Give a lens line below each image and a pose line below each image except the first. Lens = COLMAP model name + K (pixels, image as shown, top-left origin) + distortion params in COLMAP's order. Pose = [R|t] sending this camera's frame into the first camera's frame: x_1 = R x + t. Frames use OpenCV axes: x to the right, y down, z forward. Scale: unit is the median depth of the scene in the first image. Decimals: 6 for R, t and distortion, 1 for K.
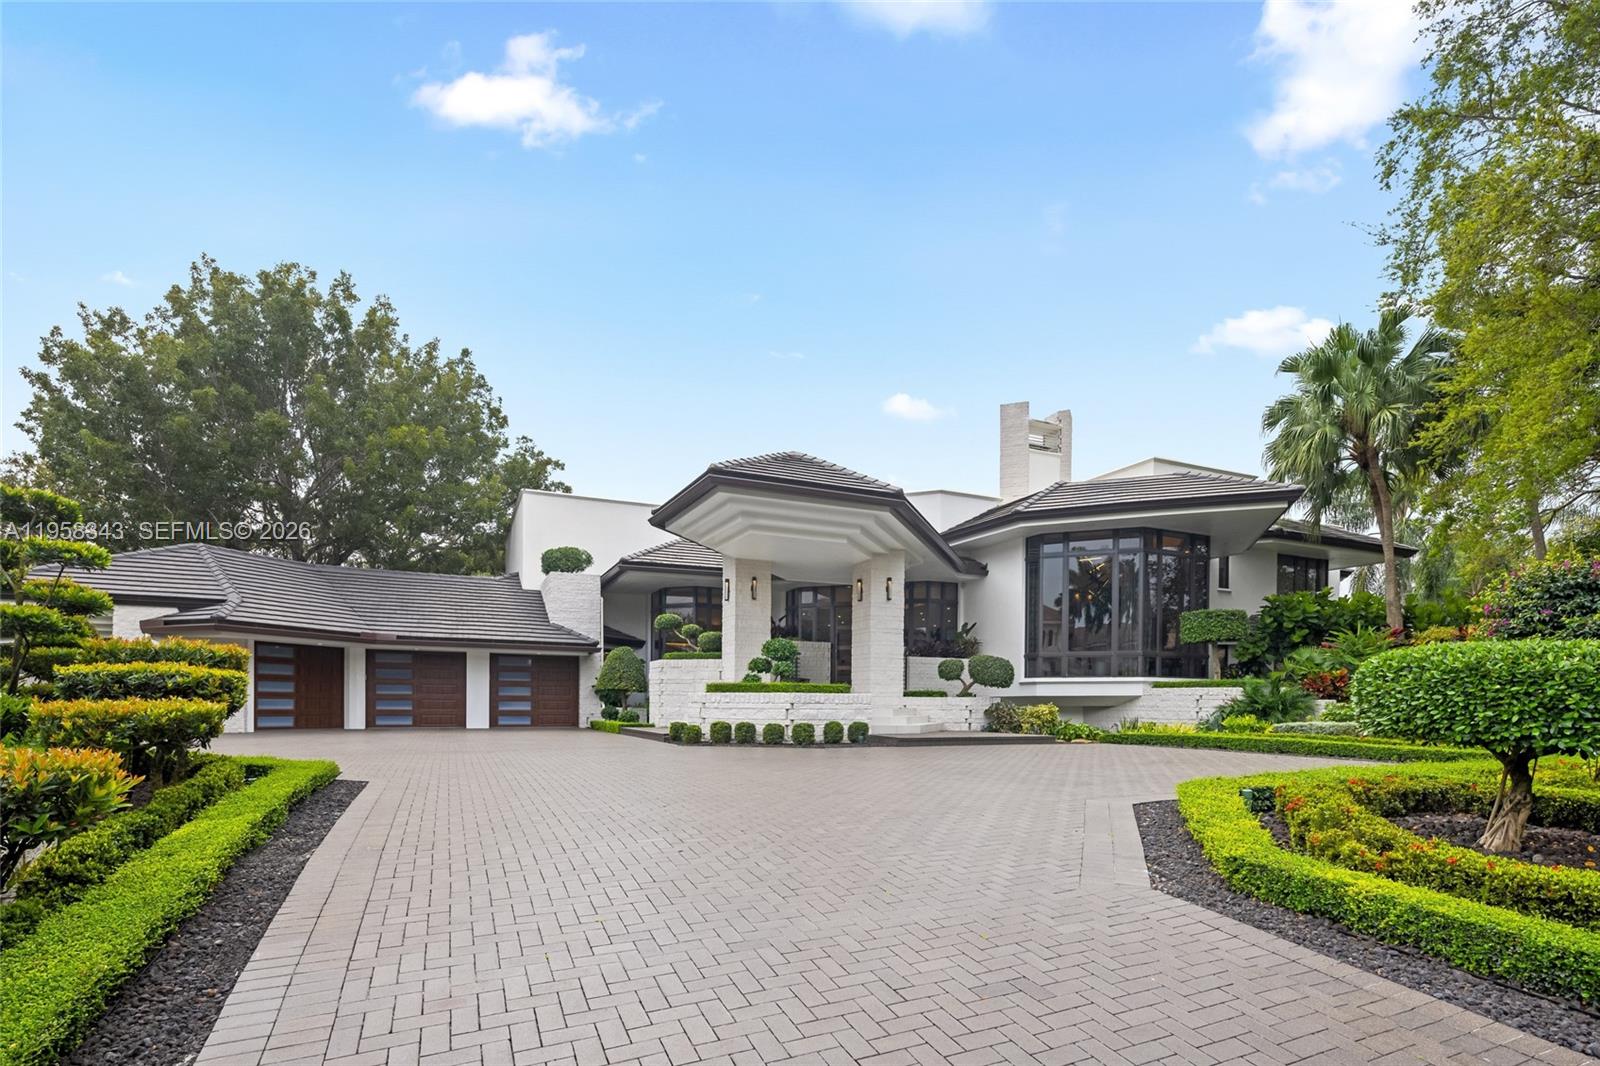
lens RADIAL K [[774.7, 0, 790.8], [0, 774.7, 558.2], [0, 0, 1]] dist [-0.000421, -0.001131]
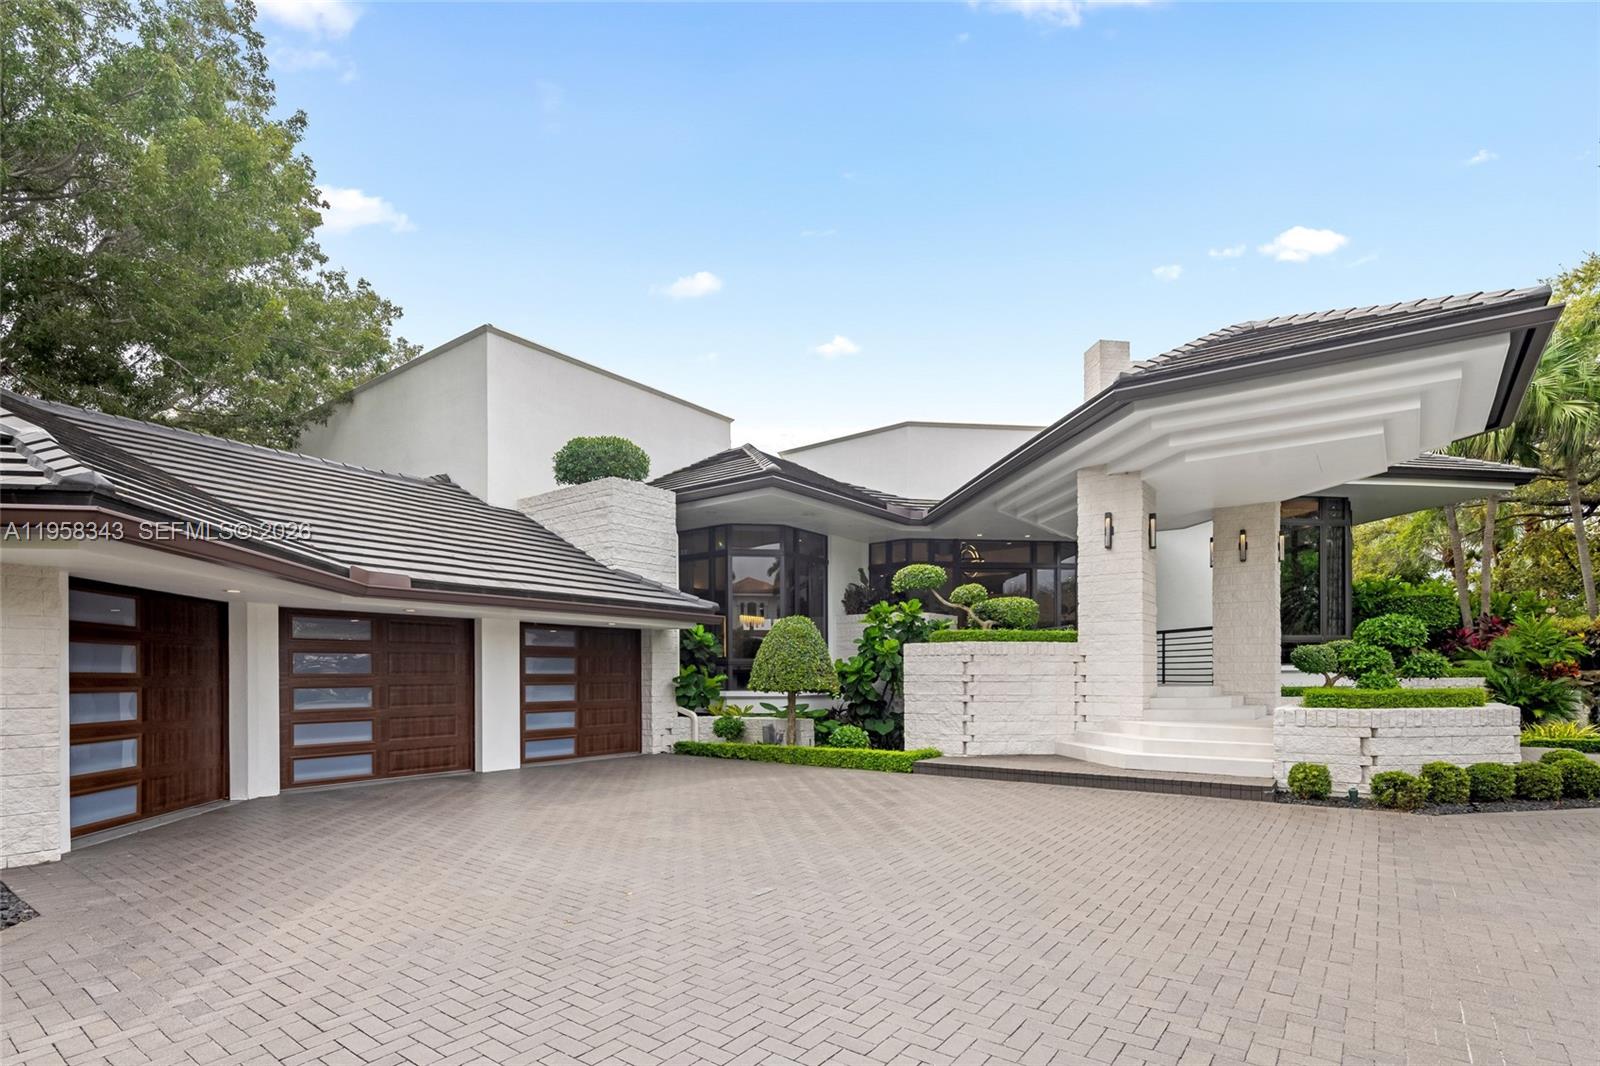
lens RADIAL K [[774.7, 0, 790.8], [0, 774.7, 558.2], [0, 0, 1]] dist [-0.000421, -0.001131]
pose [[0.887828, 0.061570, 0.456038, -0.450637], [-0.075314, 0.997088, 0.012007, 0.060273], [-0.453970, -0.045006, 0.889880, 0.452476]]
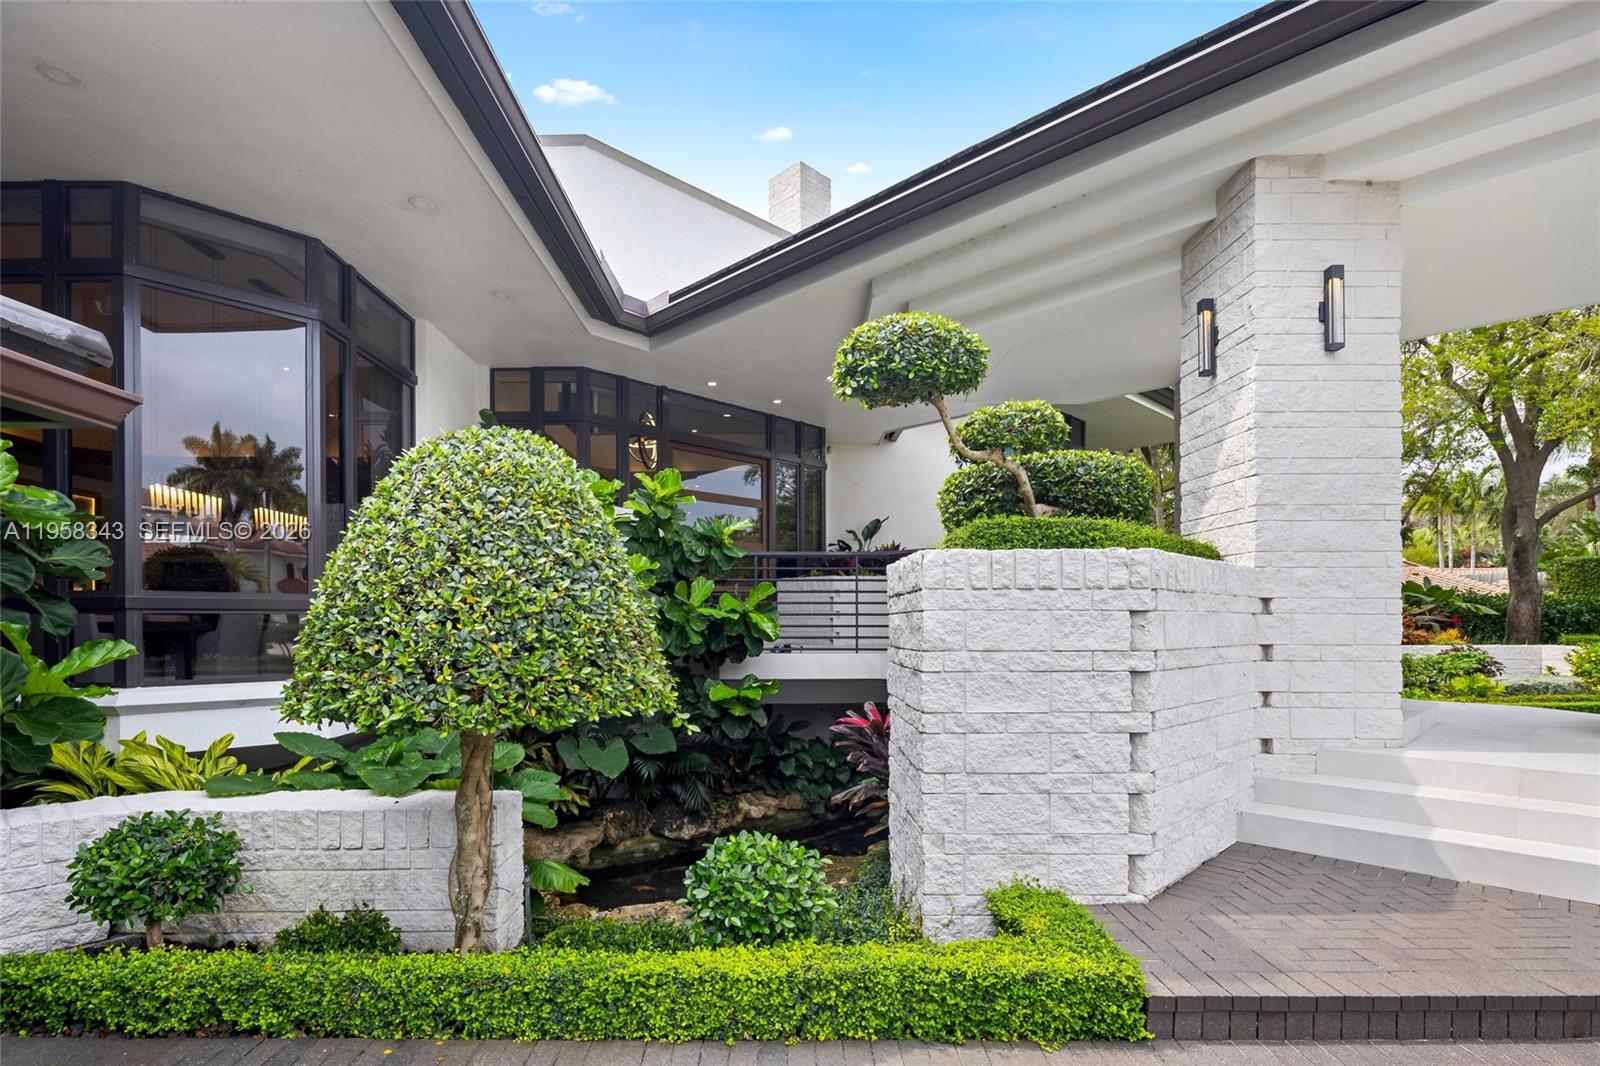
lens RADIAL K [[802.1, 0, 795.5], [0, 802.1, 599.0], [0, 0, 1]] dist [0.001278, 0.000033]
pose [[0.421920, 0.021729, 0.906373, -0.305840], [-0.159713, 0.985860, 0.050712, 0.122764], [-0.892455, -0.166155, 0.419424, 0.823103]]
